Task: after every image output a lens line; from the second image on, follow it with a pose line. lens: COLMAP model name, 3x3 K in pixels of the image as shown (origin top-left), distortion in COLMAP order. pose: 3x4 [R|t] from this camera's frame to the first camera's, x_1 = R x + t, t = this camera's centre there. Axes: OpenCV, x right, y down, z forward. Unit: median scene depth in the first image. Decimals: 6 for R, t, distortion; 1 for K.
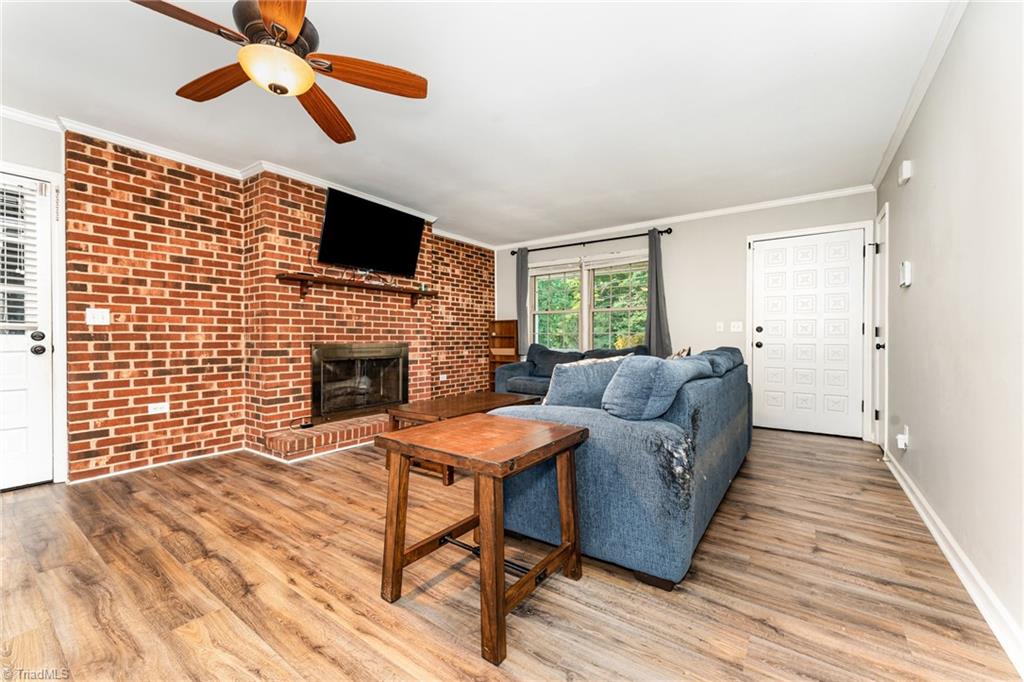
lens RADIAL K [[409.0, 0, 511.3], [0, 409.0, 341.3], [0, 0, 1]] dist [0.000591, -0.000736]
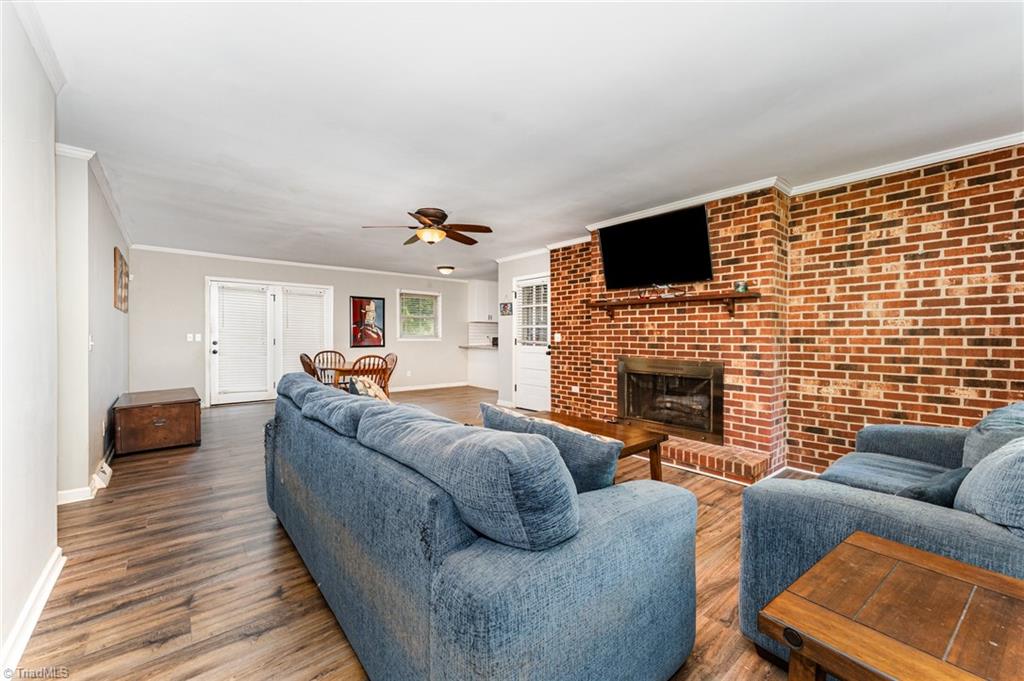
lens RADIAL K [[413.0, 0, 518.3], [0, 413.0, 341.9], [0, 0, 1]] dist [0.000854, -0.000034]
pose [[-0.246129, 0.013010, -0.969150, 0.779517], [-0.009887, 0.999824, 0.015932, -0.054877], [0.969187, 0.013504, -0.245957, 1.037570]]
